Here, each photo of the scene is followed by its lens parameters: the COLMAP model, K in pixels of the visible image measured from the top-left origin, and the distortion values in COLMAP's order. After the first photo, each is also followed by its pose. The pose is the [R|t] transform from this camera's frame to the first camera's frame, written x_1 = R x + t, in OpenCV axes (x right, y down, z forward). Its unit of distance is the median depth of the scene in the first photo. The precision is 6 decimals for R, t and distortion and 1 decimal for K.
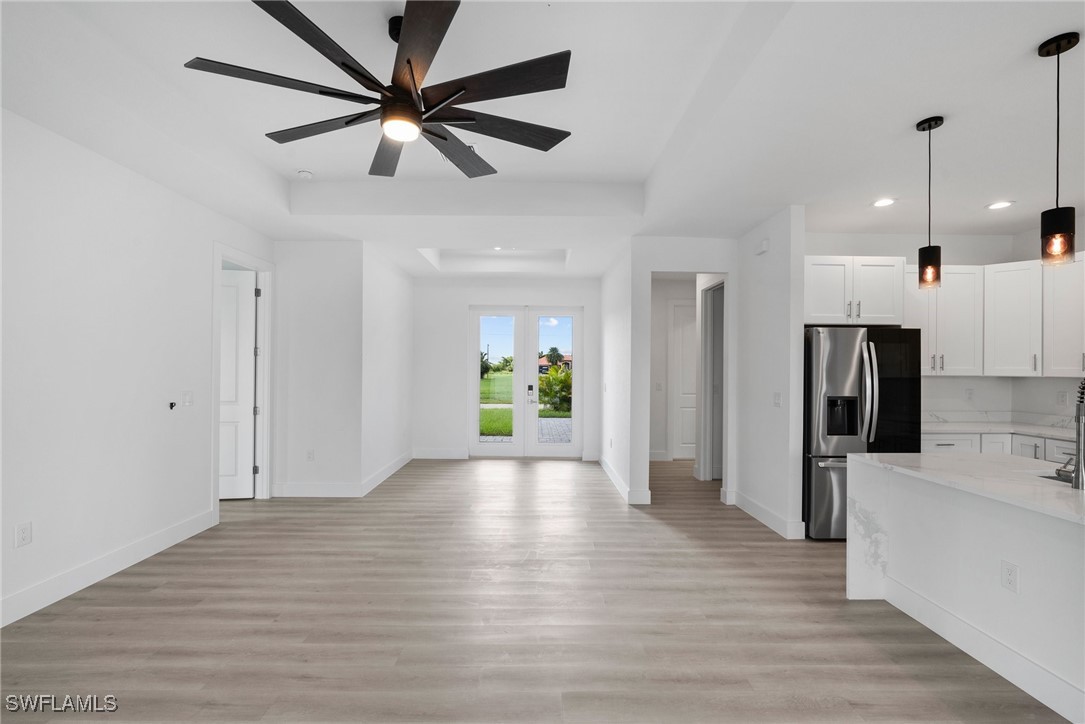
lens RADIAL K [[478.2, 0, 544.8], [0, 478.2, 368.5], [0, 0, 1]] dist [-0.011950, 0.003127]
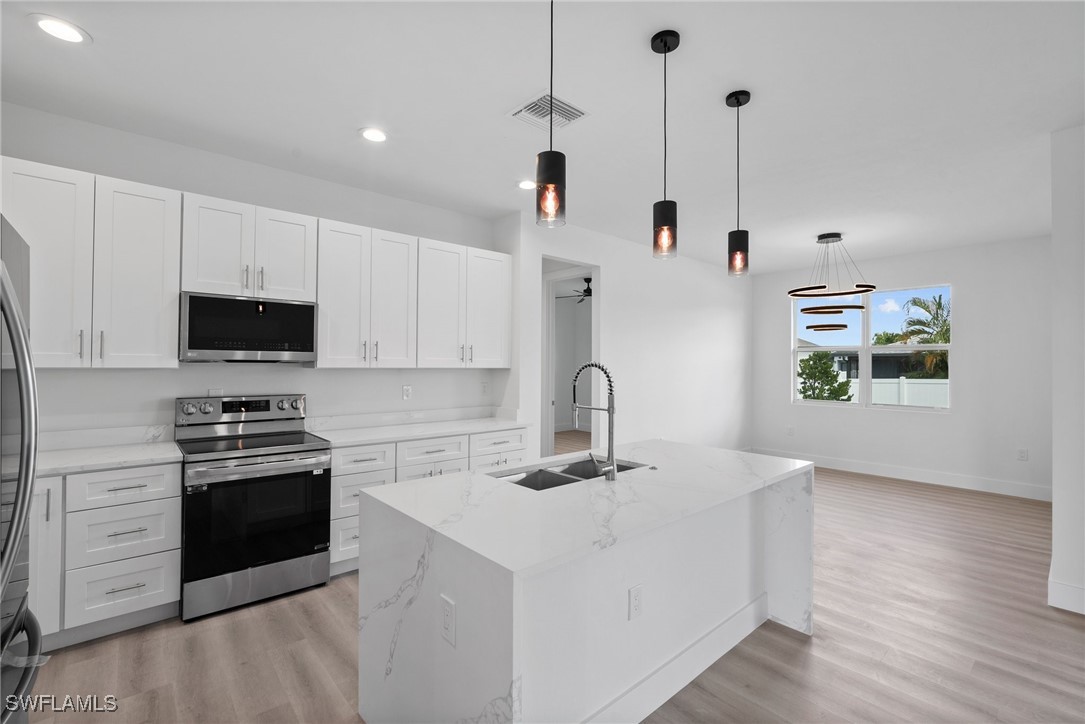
lens RADIAL K [[478.2, 0, 545.2], [0, 478.2, 359.2], [0, 0, 1]] dist [-0.011950, 0.003127]
pose [[-0.652933, -0.004523, 0.757402, 0.226002], [-0.011070, 0.999932, -0.003571, 0.001705], [-0.757335, -0.010716, -0.652939, 0.879107]]
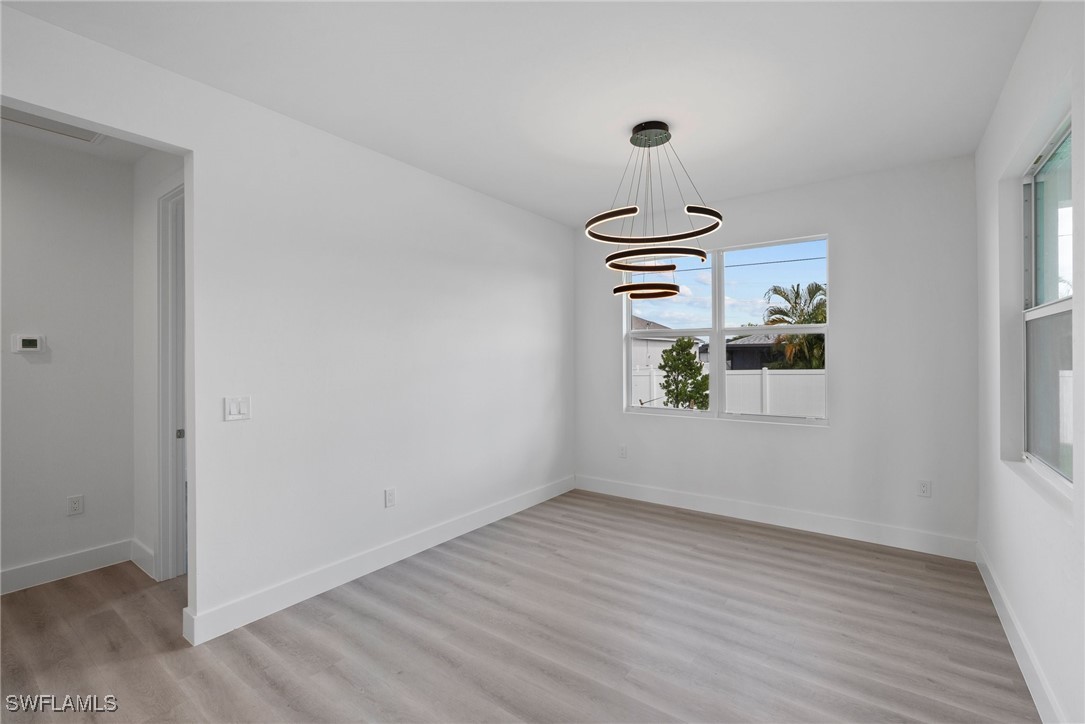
lens RADIAL K [[478.2, 0, 547.2], [0, 478.2, 356.4], [0, 0, 1]] dist [-0.011950, 0.003127]
pose [[-0.800783, -0.003791, 0.598942, 0.378431], [-0.001573, 0.999990, 0.004226, 0.000548], [-0.598952, 0.002442, -0.800781, 0.186921]]
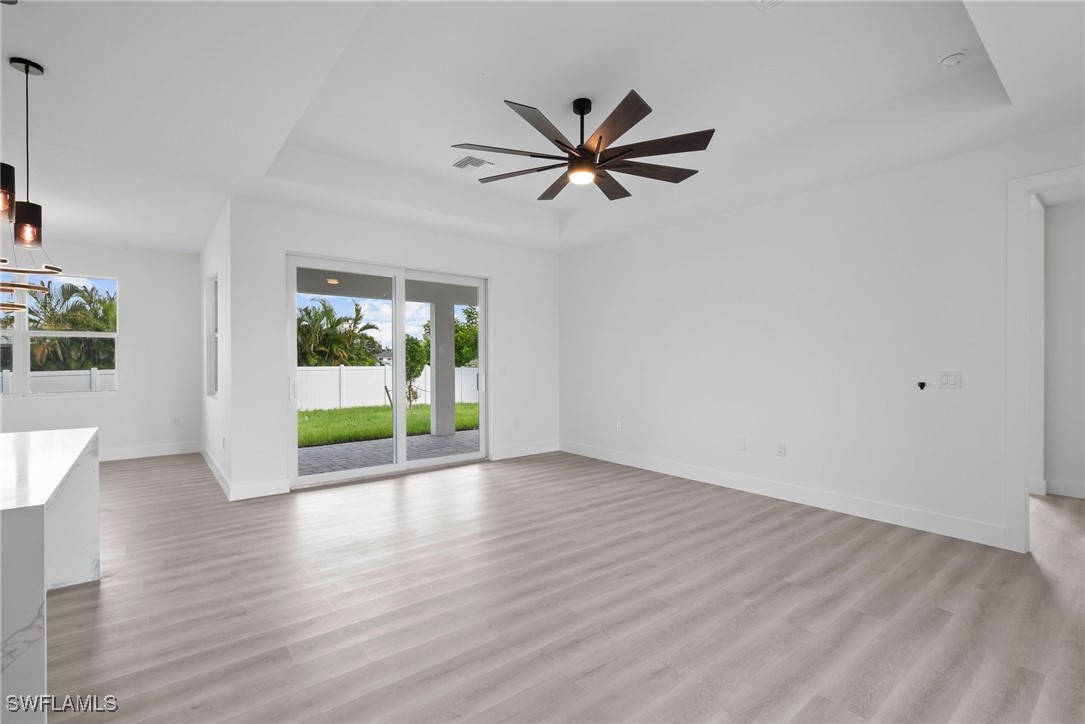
lens RADIAL K [[478.2, 0, 550.7], [0, 478.2, 379.0], [0, 0, 1]] dist [-0.011950, 0.003127]
pose [[-0.775353, 0.017559, -0.631284, 0.376064], [-0.005407, 0.999392, 0.034438, 0.028238], [0.631505, 0.030115, -0.774787, 1.146949]]
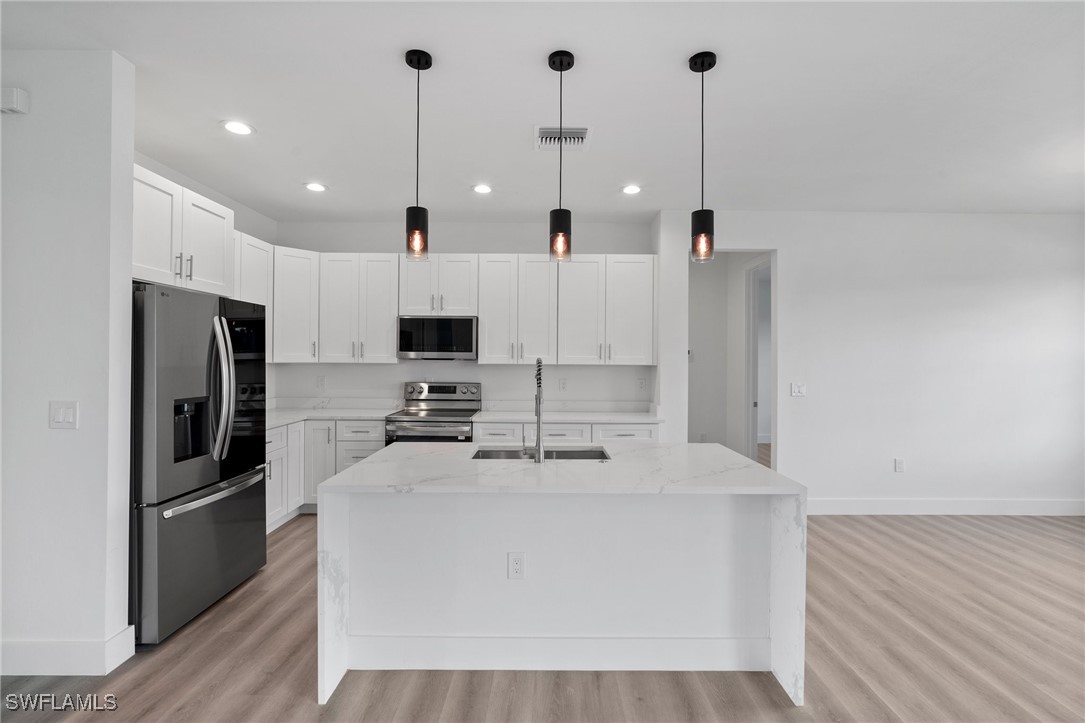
lens RADIAL K [[478.2, 0, 545.4], [0, 478.2, 358.8], [0, 0, 1]] dist [-0.011950, 0.003127]
pose [[0.017391, -0.005490, 0.999834, -0.008652], [-0.005832, 0.999967, 0.005592, -0.000680], [-0.999832, -0.005929, 0.017359, 0.479546]]
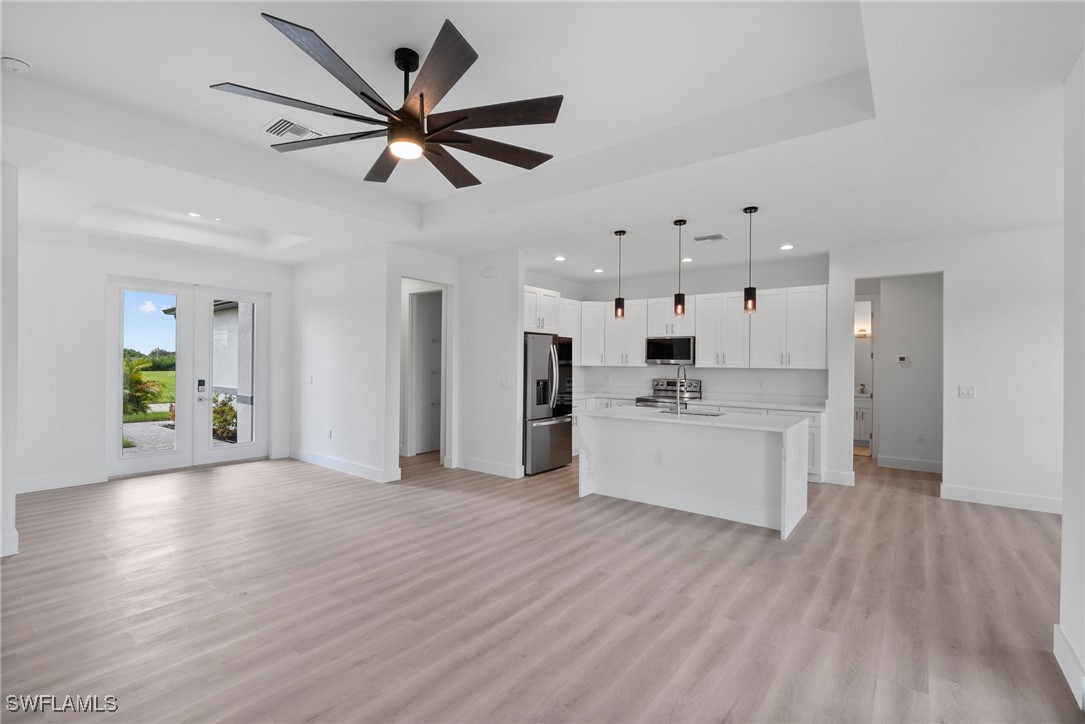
lens RADIAL K [[478.2, 0, 544.3], [0, 478.2, 363.1], [0, 0, 1]] dist [-0.011950, 0.003127]
pose [[0.626595, -0.002017, 0.779342, -0.545229], [-0.004903, 0.999967, 0.006530, -0.004805], [-0.779330, -0.007913, 0.626564, 0.021993]]
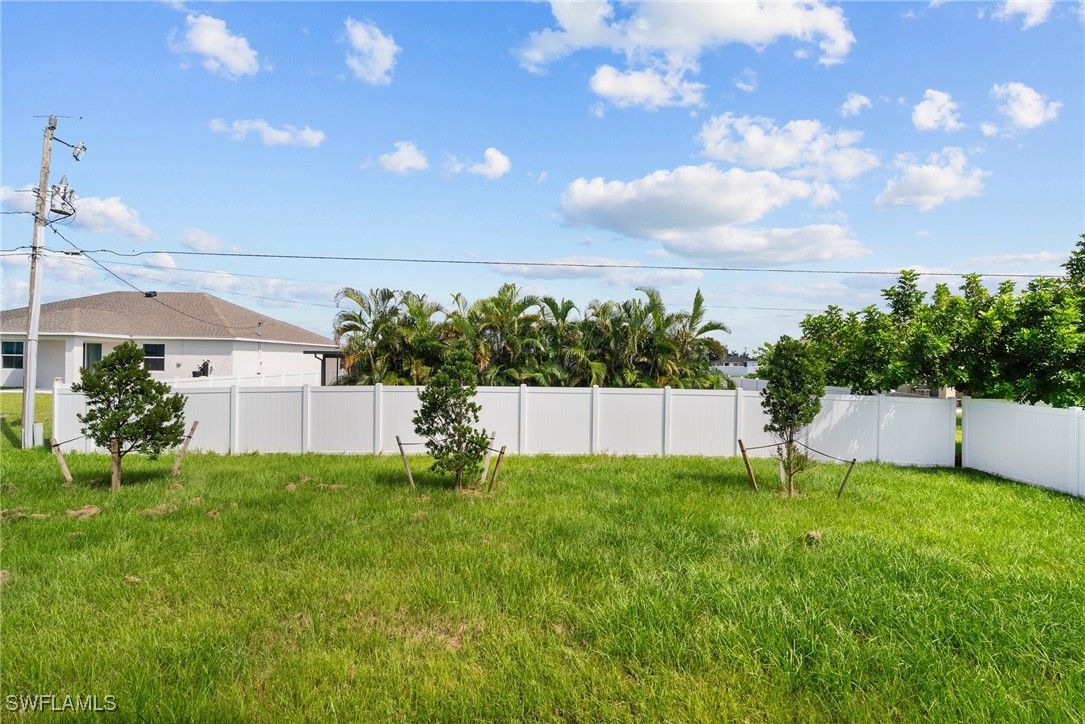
lens RADIAL K [[478.2, 0, 544.4], [0, 478.2, 360.1], [0, 0, 1]] dist [-0.011950, 0.003127]
pose [[-0.999427, -0.024054, 0.023796, -0.279399], [-0.024157, 0.999700, -0.004028, -0.068294], [-0.023692, -0.004600, -0.999709, -0.739463]]
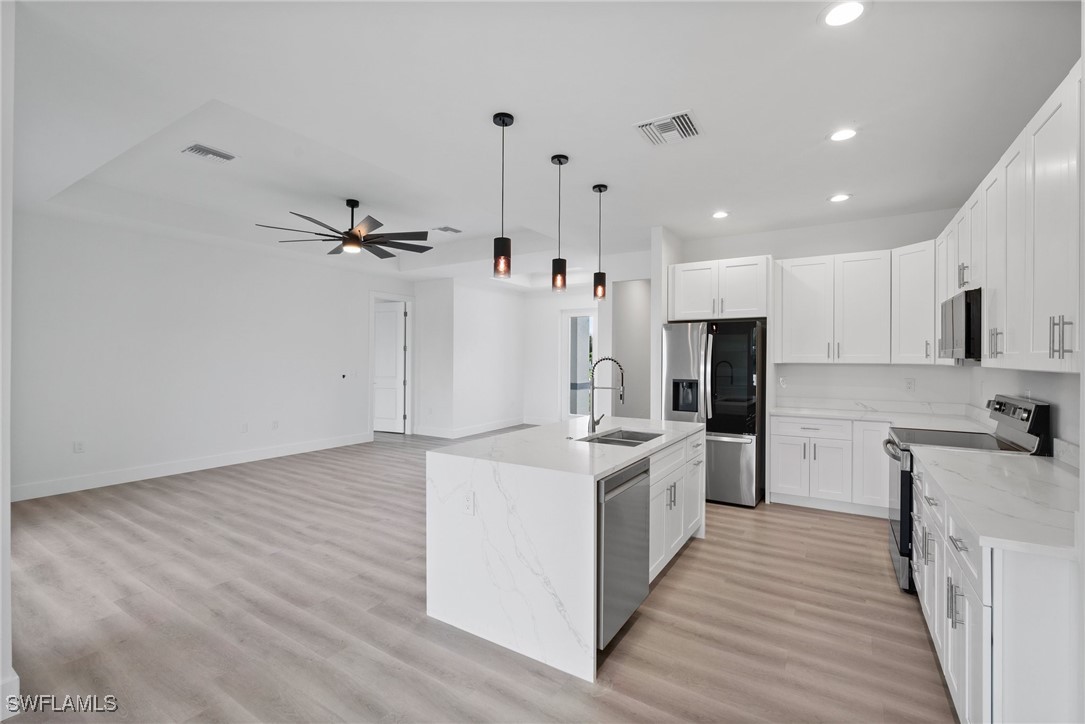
lens RADIAL K [[478.2, 0, 546.3], [0, 478.2, 358.3], [0, 0, 1]] dist [-0.011950, 0.003127]
pose [[0.838434, -0.002247, -0.544998, 0.928368], [0.000970, 0.999996, -0.002631, 0.007004], [0.545002, 0.001677, 0.838433, -0.203520]]
